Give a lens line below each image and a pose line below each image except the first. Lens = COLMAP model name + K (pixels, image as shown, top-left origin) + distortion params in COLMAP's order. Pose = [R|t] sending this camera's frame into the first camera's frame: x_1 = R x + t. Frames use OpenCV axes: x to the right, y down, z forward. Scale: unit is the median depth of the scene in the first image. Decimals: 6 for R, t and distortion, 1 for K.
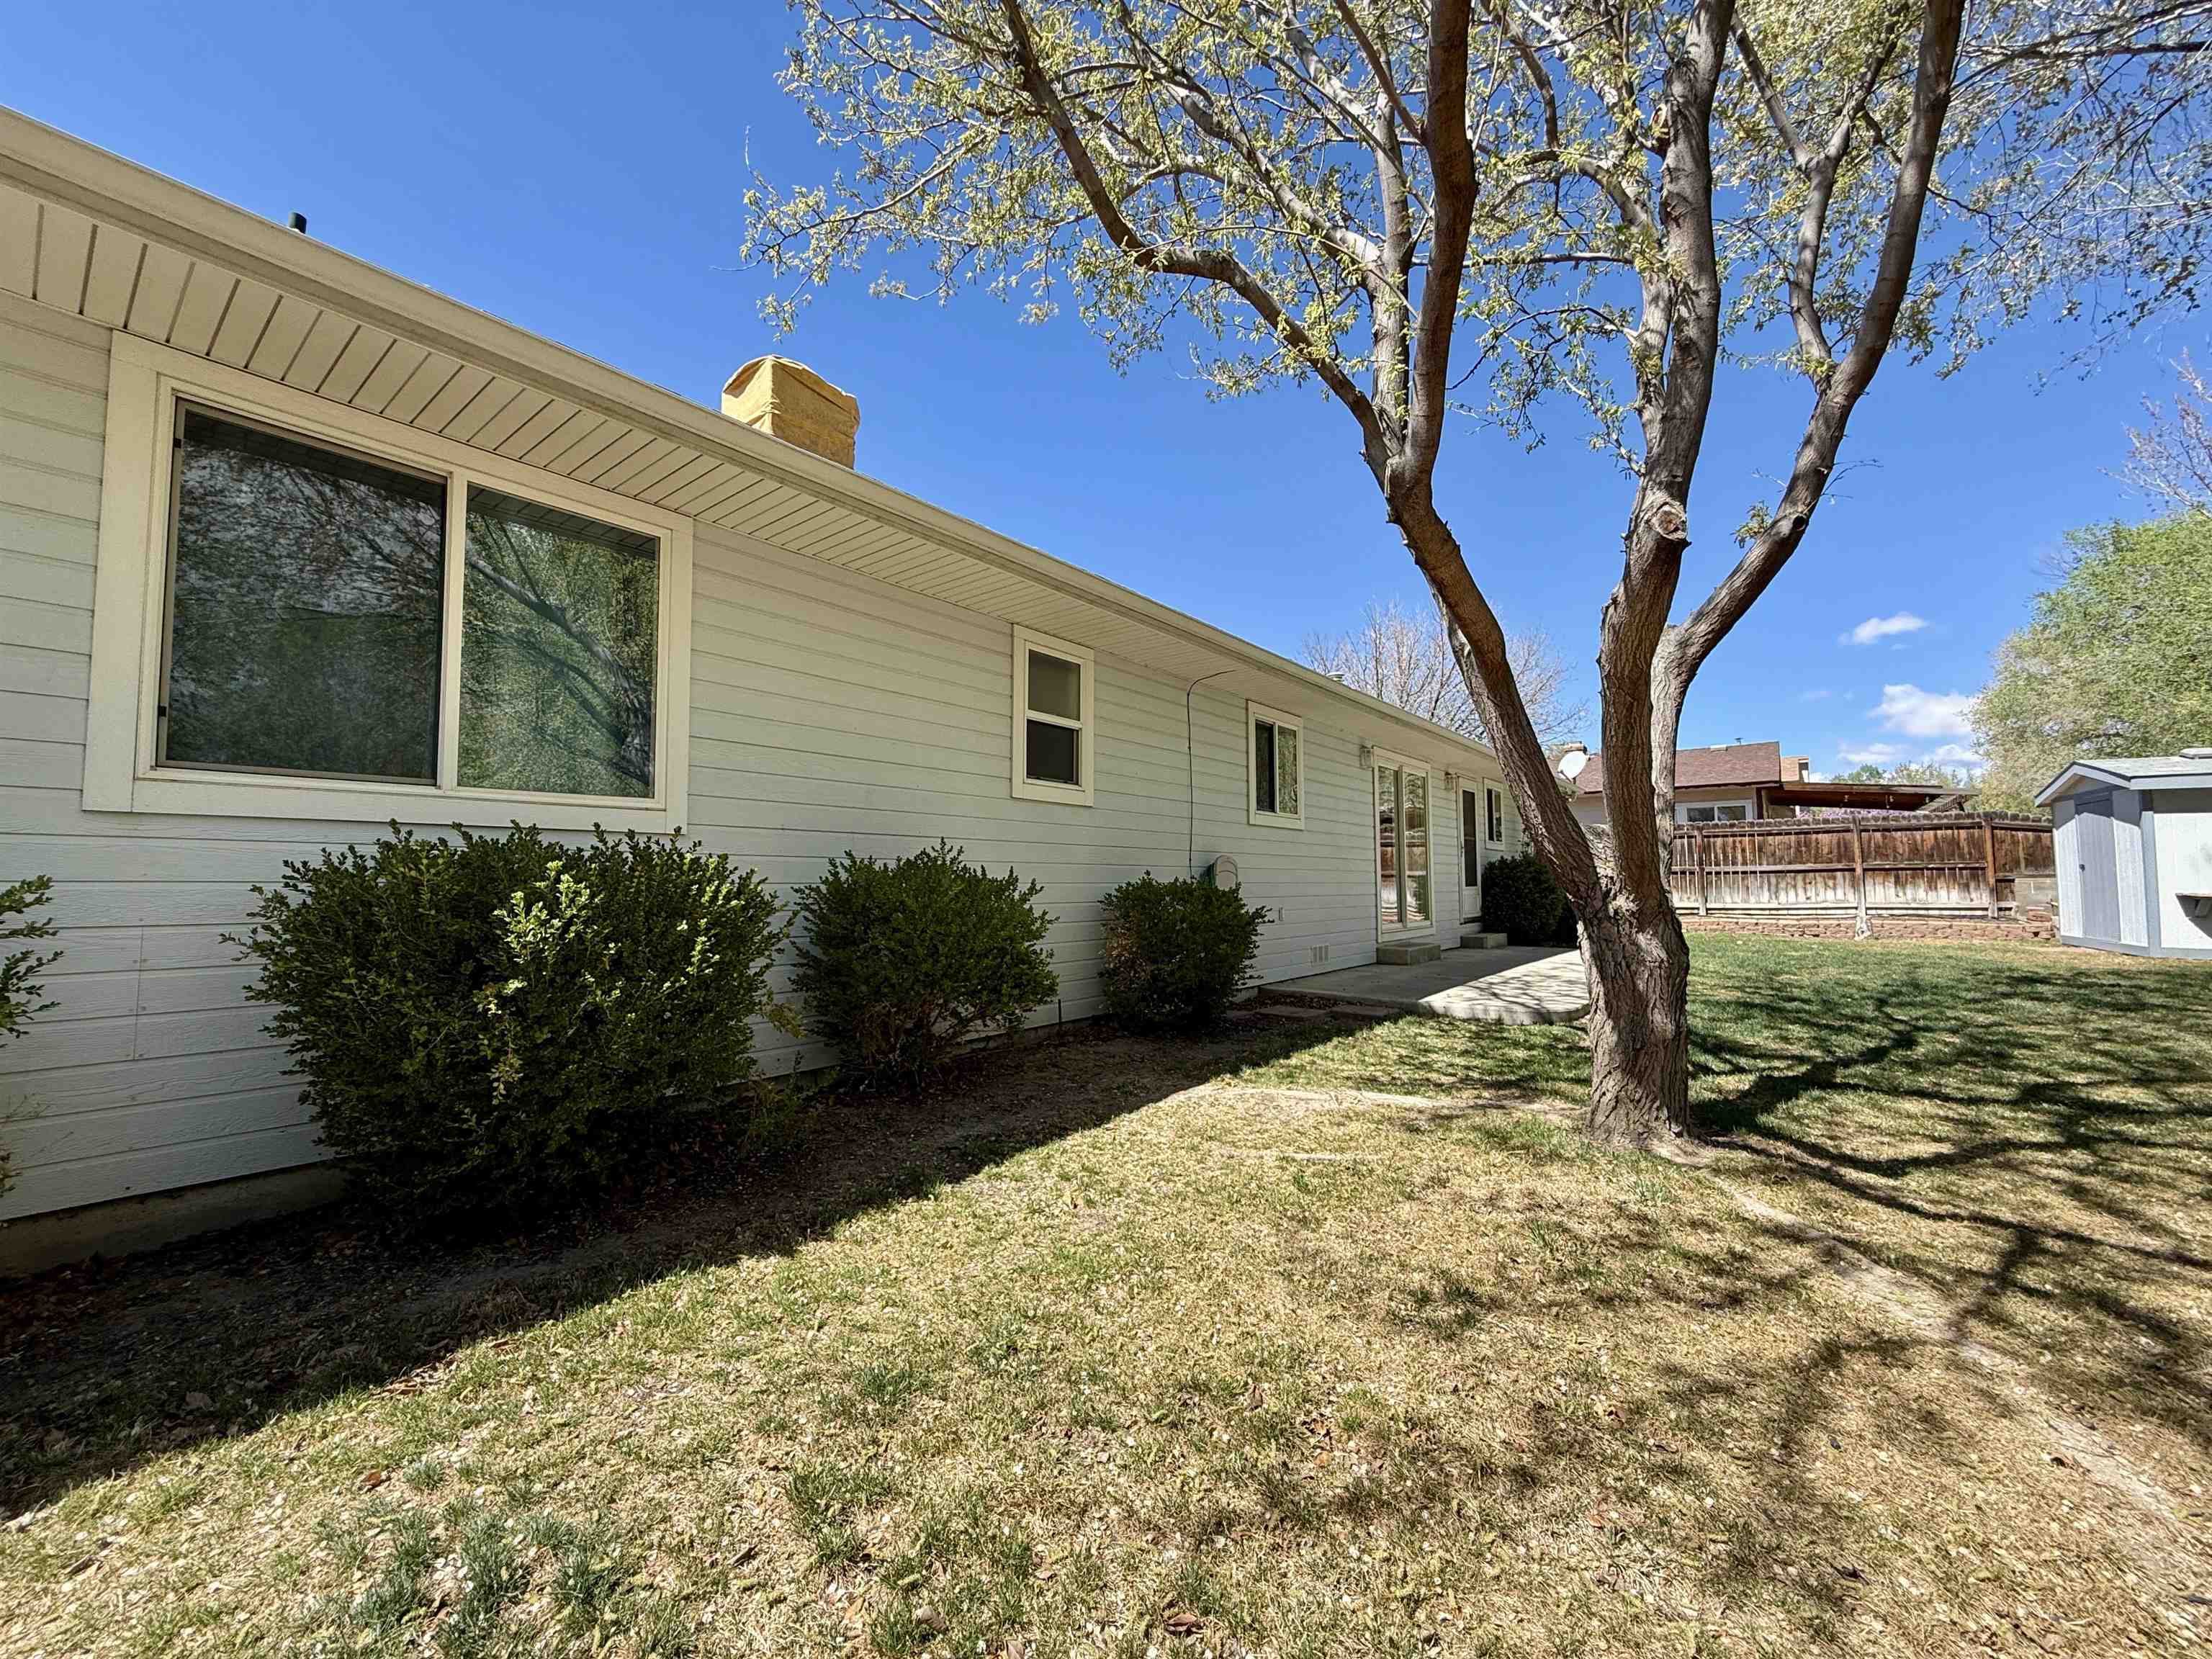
lens RADIAL K [[881.9, 0, 1096.2], [0, 881.9, 826.3], [0, 0, 1]] dist [-0.003022, 0.000584]
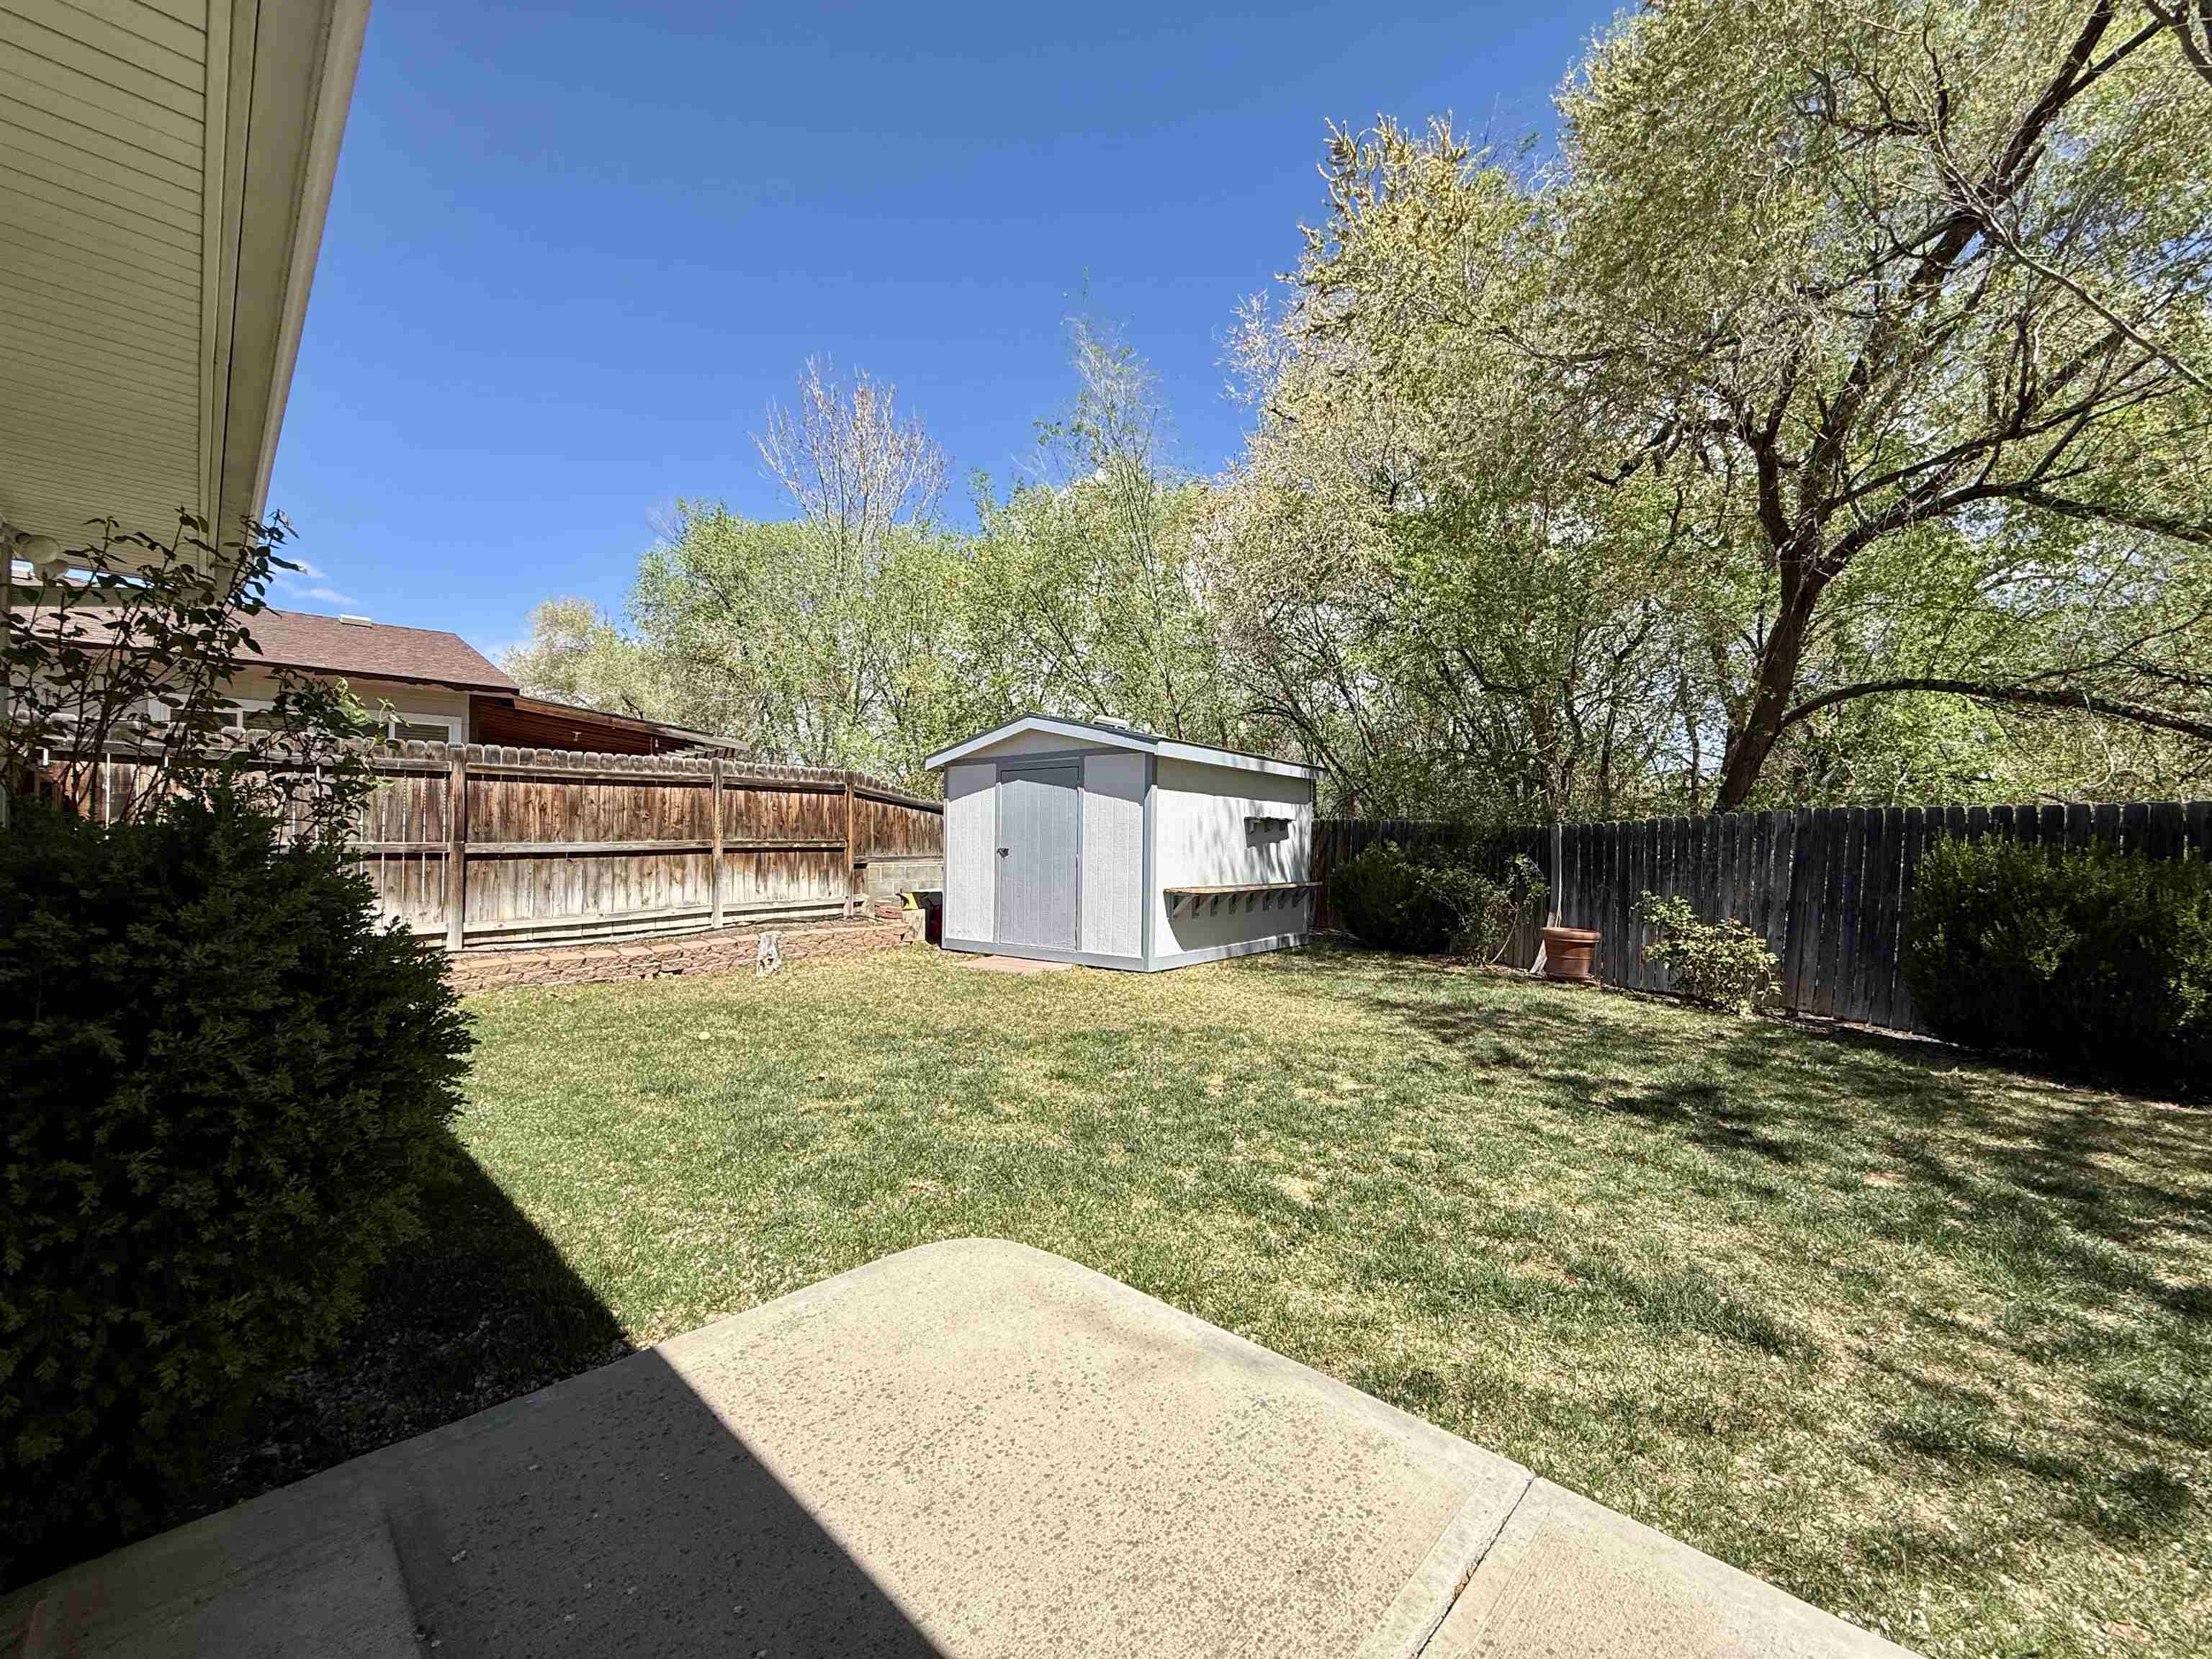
lens RADIAL K [[881.9, 0, 1096.1], [0, 881.9, 835.6], [0, 0, 1]] dist [-0.003022, 0.000584]
pose [[0.099670, 0.009580, 0.994974, 1.469308], [-0.065295, 0.997861, -0.003067, 0.121593], [-0.992876, -0.064662, 0.100082, 3.457520]]
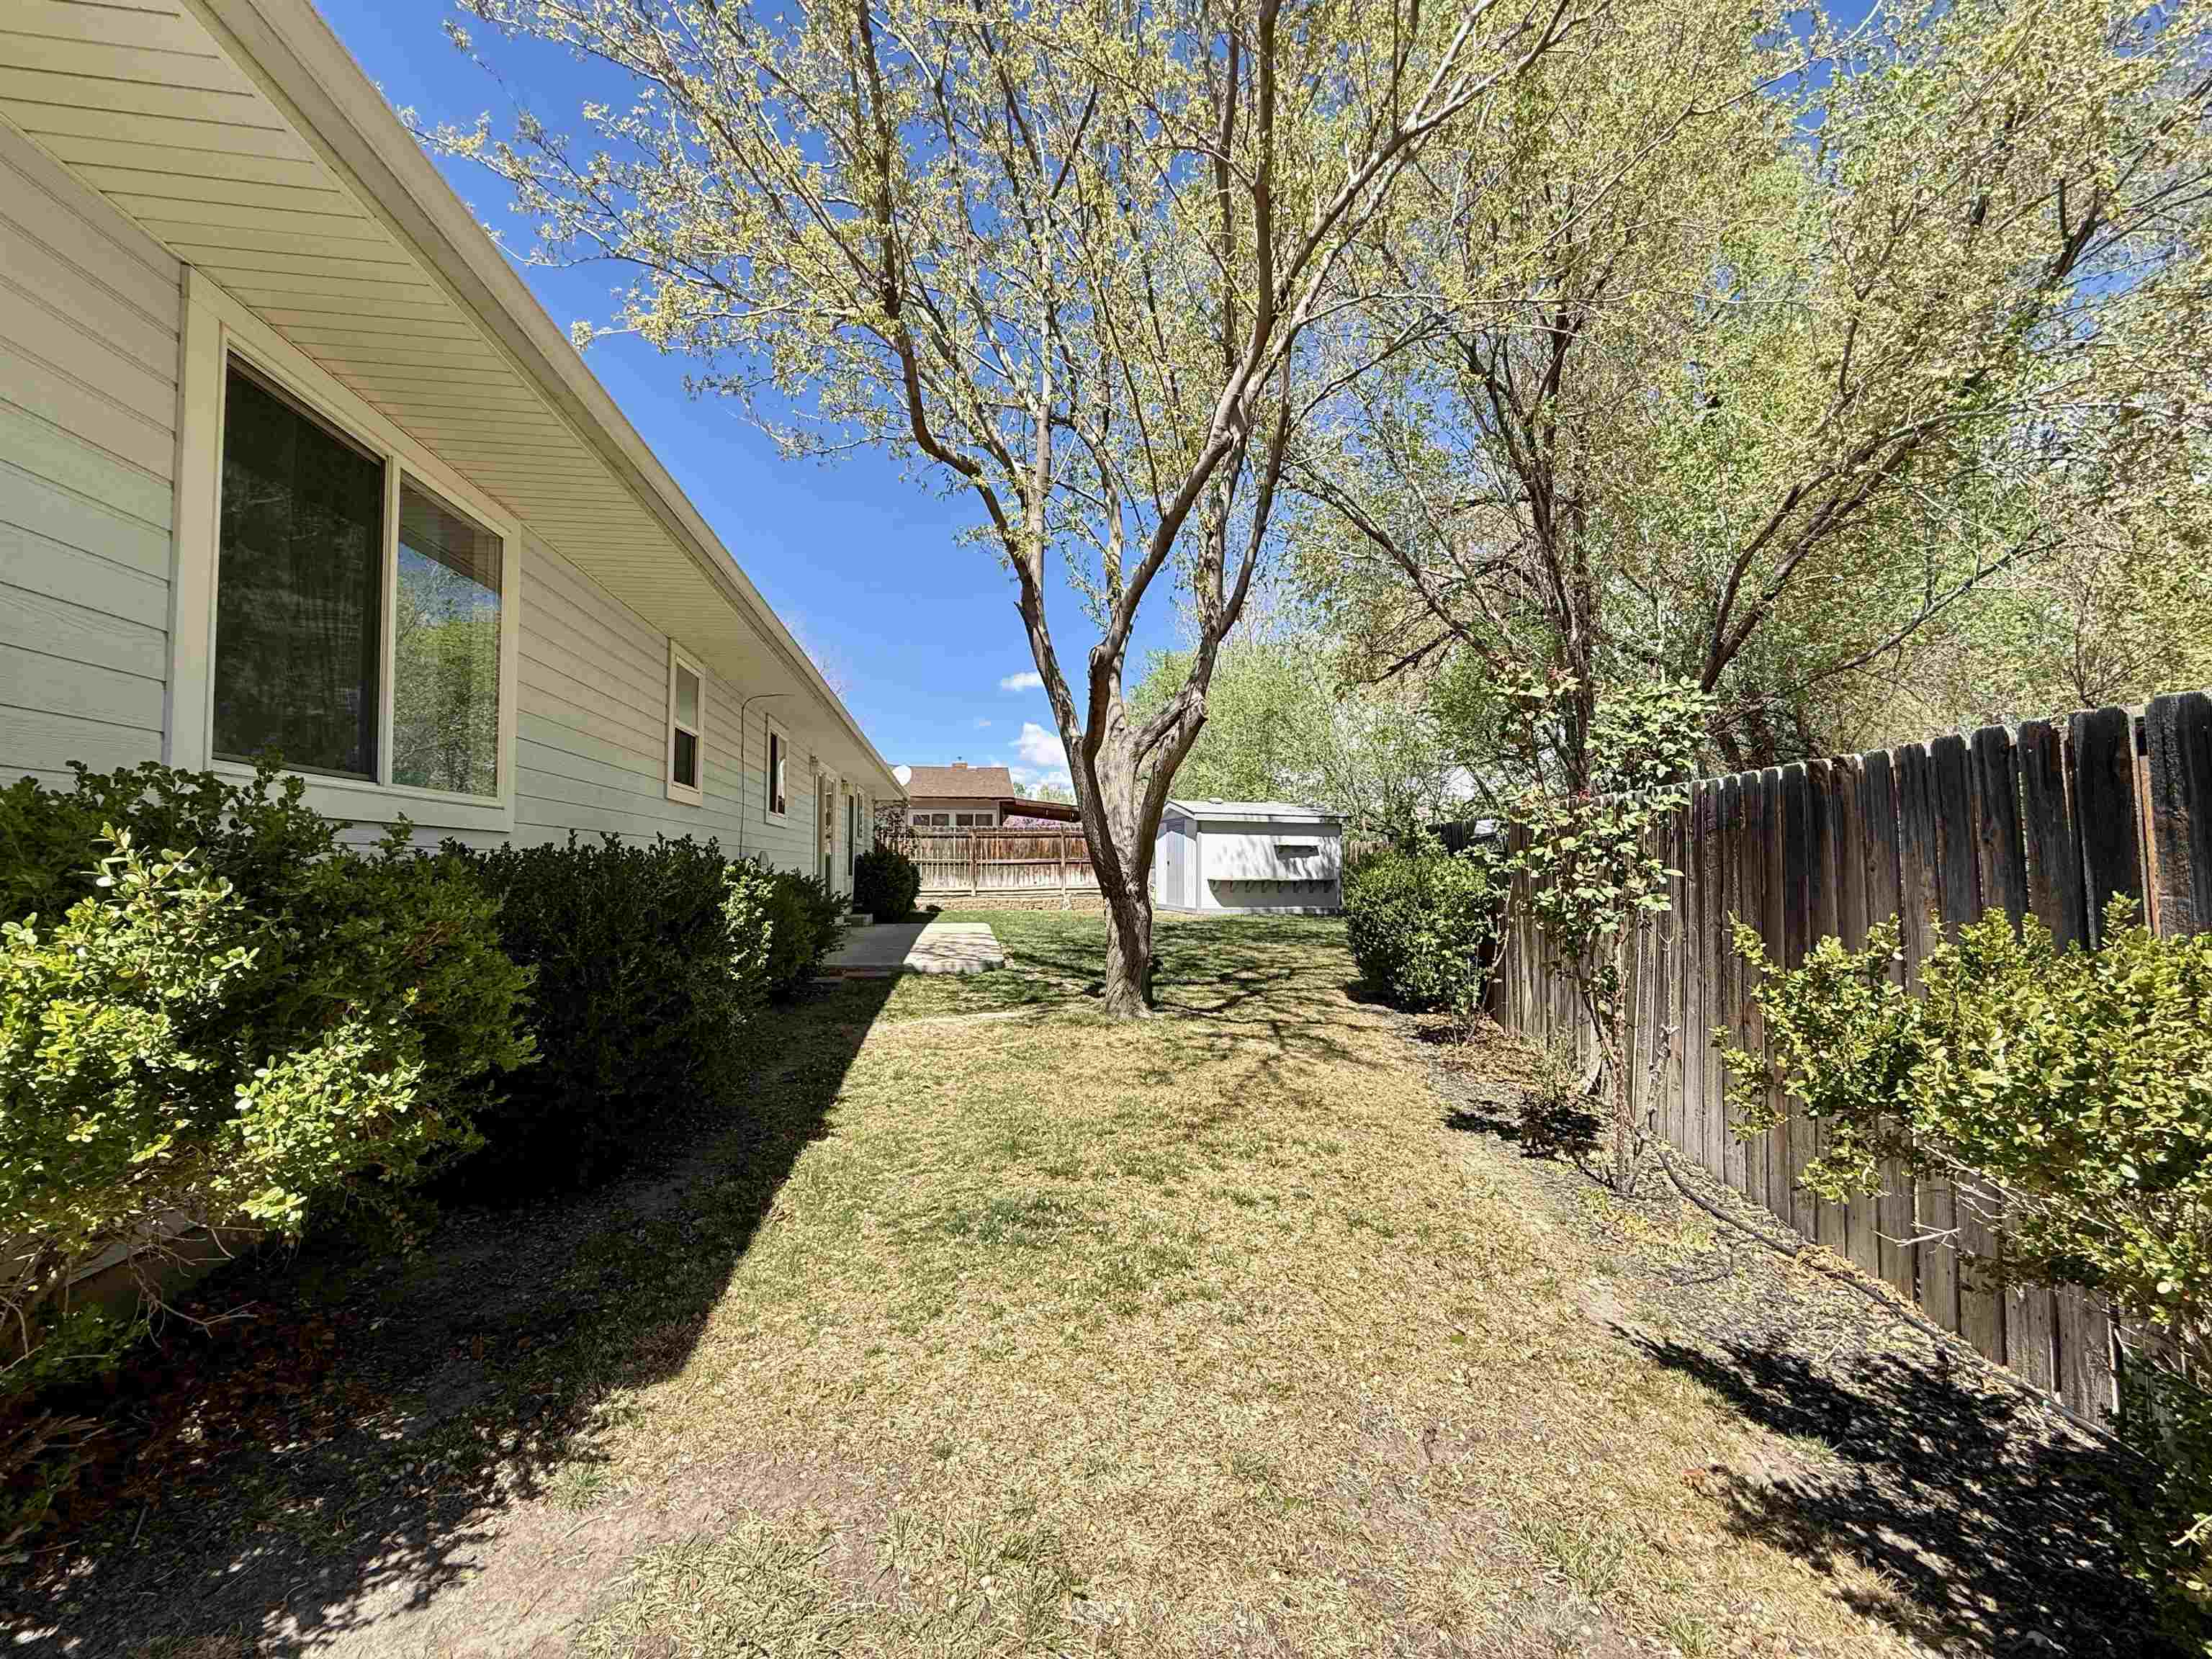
lens RADIAL K [[881.9, 0, 1100.3], [0, 881.9, 828.7], [0, 0, 1]] dist [-0.003022, 0.000584]
pose [[0.678871, 0.035025, 0.733422, -0.886765], [-0.047784, 0.998852, -0.003471, -0.028873], [-0.732701, -0.032690, 0.679765, -0.233020]]
